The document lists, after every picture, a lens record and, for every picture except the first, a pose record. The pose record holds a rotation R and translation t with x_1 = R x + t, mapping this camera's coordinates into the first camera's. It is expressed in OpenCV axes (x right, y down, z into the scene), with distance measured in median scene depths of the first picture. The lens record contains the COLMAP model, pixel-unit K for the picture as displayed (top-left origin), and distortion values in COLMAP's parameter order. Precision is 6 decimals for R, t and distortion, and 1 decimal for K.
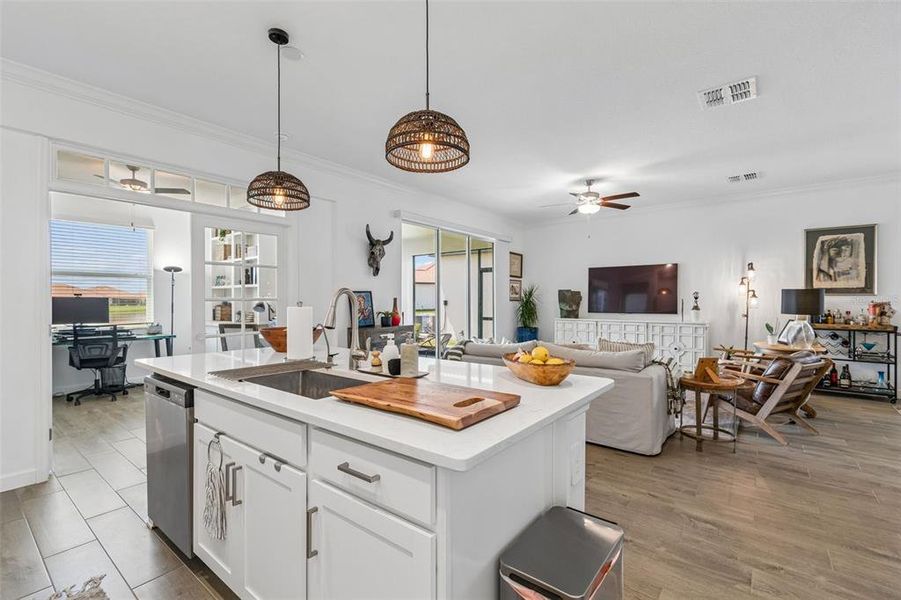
lens RADIAL K [[400.9, 0, 451.6], [0, 400.9, 299.4], [0, 0, 1]] dist [0.000609, -0.001608]
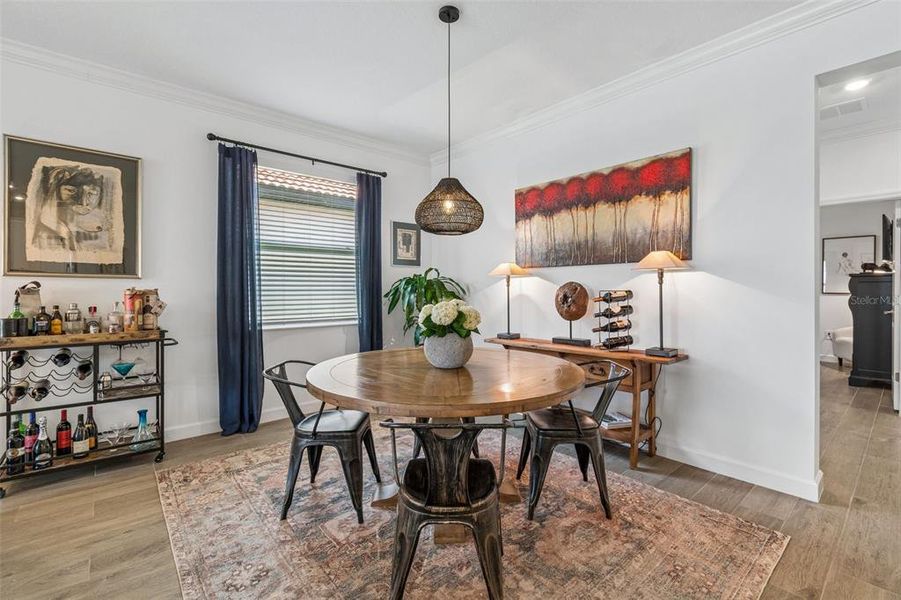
lens RADIAL K [[400.9, 0, 451.0], [0, 400.9, 293.3], [0, 0, 1]] dist [0.000609, -0.001608]
pose [[0.186296, -0.006111, 0.982475, 0.530822], [-0.002727, 0.999974, 0.006737, 0.006181], [-0.982490, -0.003935, 0.186274, 0.411971]]
